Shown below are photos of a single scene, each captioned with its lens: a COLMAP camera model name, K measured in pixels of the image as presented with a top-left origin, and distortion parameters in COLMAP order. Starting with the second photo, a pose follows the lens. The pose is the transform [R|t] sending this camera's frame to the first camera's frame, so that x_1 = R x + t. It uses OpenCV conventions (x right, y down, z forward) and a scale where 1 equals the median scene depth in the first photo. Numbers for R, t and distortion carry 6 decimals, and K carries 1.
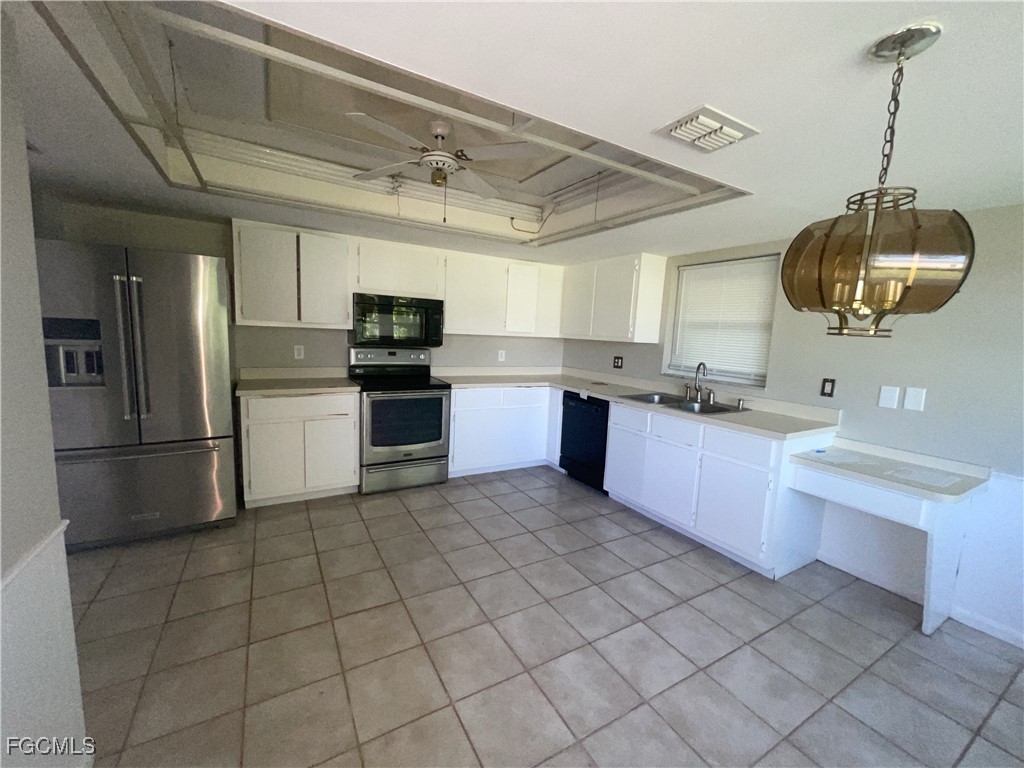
lens RADIAL K [[414.9, 0, 508.6], [0, 414.9, 383.8], [0, 0, 1]] dist [0.007260, 0.000414]
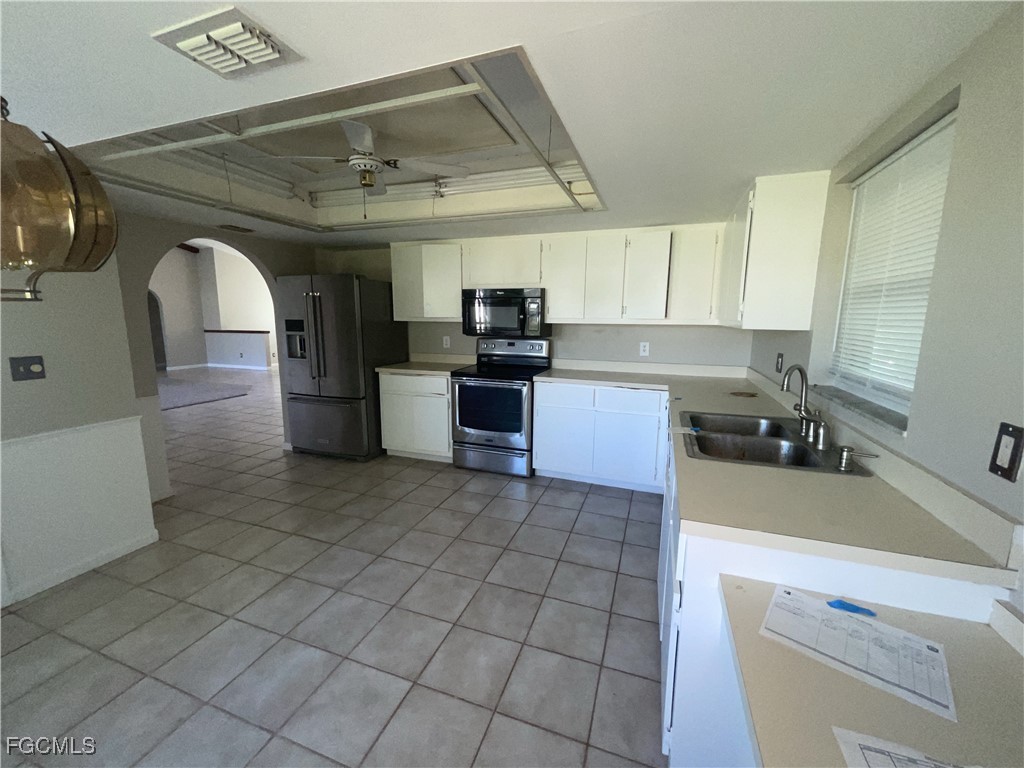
lens RADIAL K [[414.9, 0, 510.3], [0, 414.9, 384.6], [0, 0, 1]] dist [0.007260, 0.000414]
pose [[0.642970, 0.085290, -0.761128, 0.696550], [-0.077002, 0.995943, 0.046554, -0.026643], [0.762011, 0.028676, 0.646929, 0.436634]]
